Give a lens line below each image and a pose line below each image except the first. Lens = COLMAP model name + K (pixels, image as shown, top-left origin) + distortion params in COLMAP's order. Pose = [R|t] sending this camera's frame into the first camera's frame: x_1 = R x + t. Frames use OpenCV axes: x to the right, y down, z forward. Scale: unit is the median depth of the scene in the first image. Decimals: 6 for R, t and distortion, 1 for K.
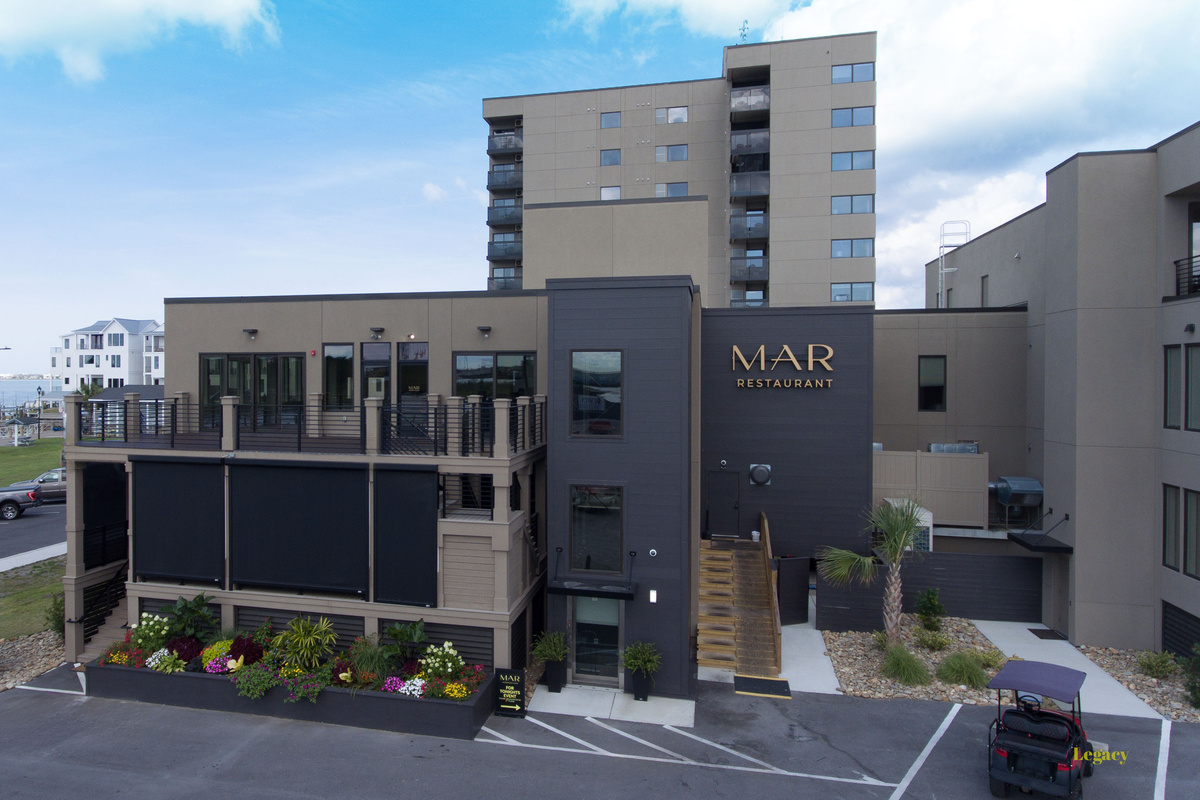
lens RADIAL K [[833.1, 0, 472.9], [0, 833.1, 383.8], [0, 0, 1]] dist [-0.002116, 0.000043]
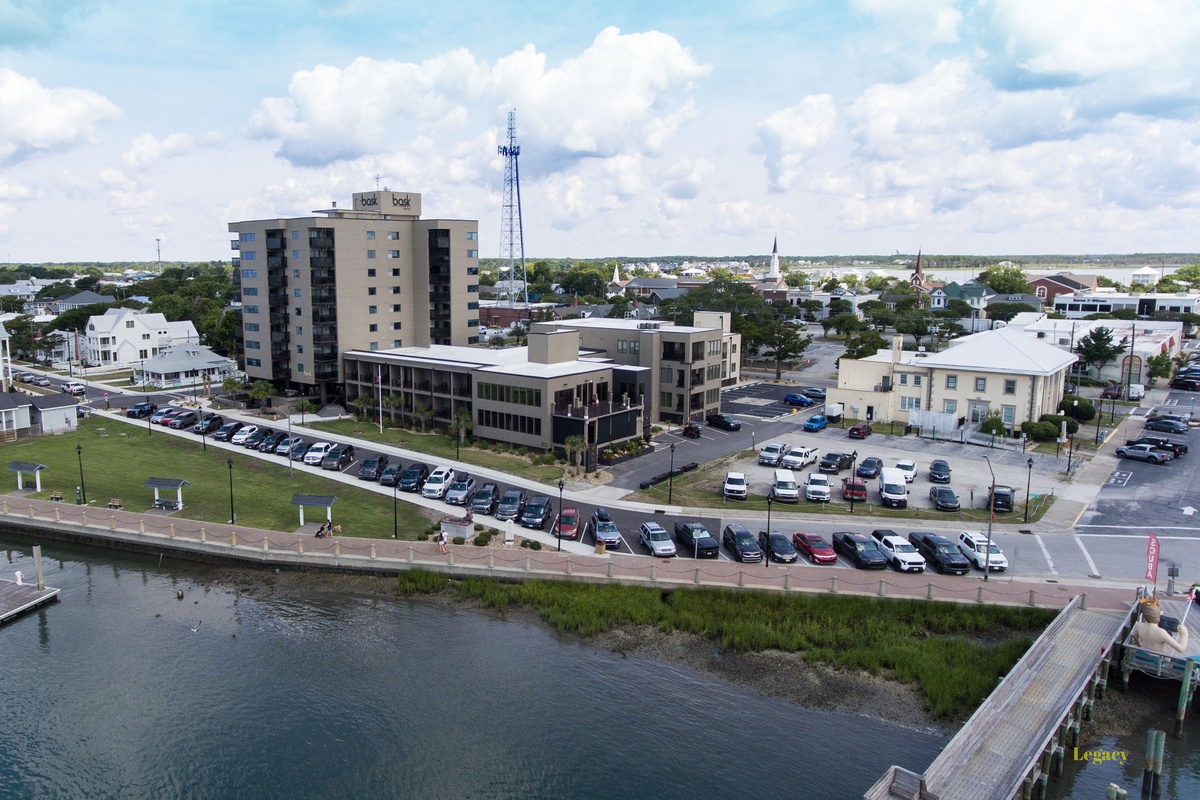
lens RADIAL K [[833.1, 0, 472.9], [0, 833.1, 383.8], [0, 0, 1]] dist [-0.002116, 0.000043]
pose [[0.467654, -0.136720, 0.873274, -5.065856], [0.018818, 0.989281, 0.144805, -0.836893], [-0.883711, -0.051286, 0.465214, -0.545373]]
